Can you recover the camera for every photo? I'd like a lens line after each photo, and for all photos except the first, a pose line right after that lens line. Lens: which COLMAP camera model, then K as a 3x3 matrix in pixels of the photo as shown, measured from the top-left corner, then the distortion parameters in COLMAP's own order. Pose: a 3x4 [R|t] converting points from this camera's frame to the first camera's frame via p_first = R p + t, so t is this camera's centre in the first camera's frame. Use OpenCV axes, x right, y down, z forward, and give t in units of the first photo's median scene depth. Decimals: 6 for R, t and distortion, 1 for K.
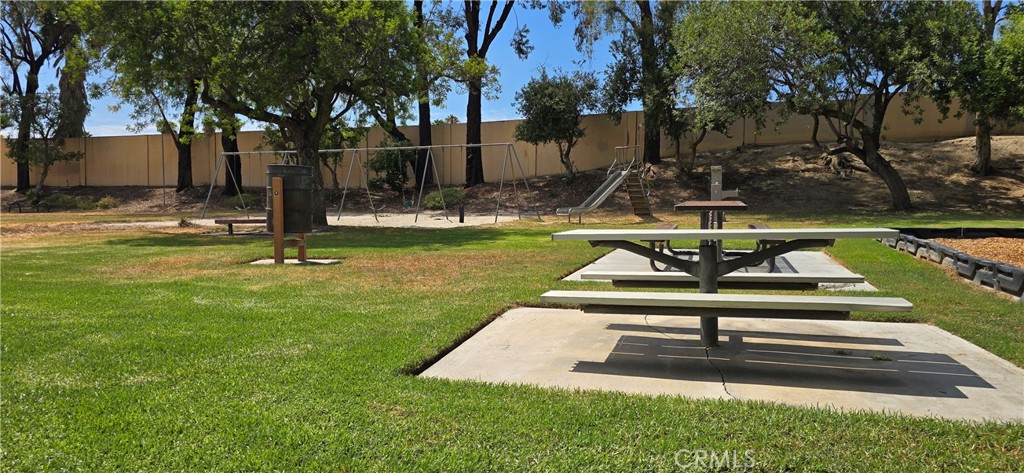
lens RADIAL K [[687.8, 0, 521.4], [0, 687.8, 240.7], [0, 0, 1]] dist [0.058821, -0.055699]
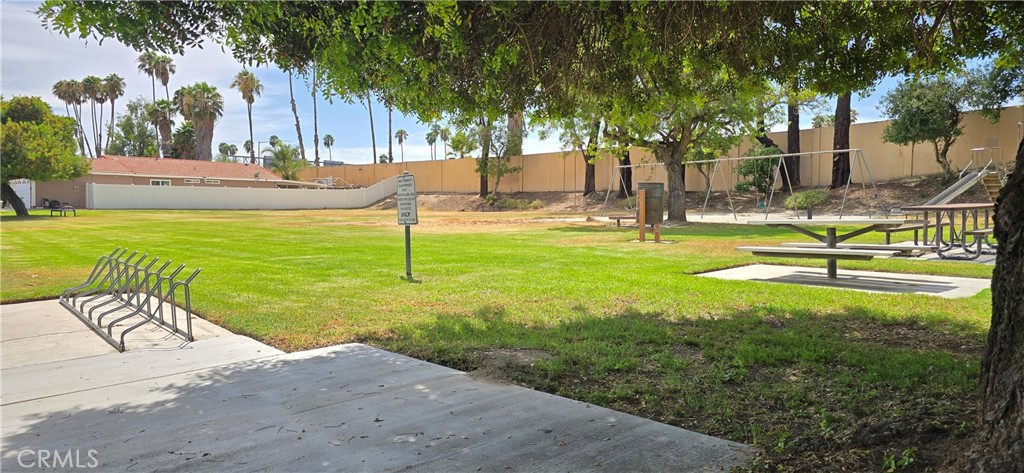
lens RADIAL K [[687.8, 0, 514.6], [0, 687.8, 230.8], [0, 0, 1]] dist [0.058821, -0.055699]
pose [[0.849128, 0.018901, -0.527849, 0.139877], [-0.026562, 0.999623, -0.006934, 0.013842], [0.527519, 0.019908, 0.849310, -0.300715]]
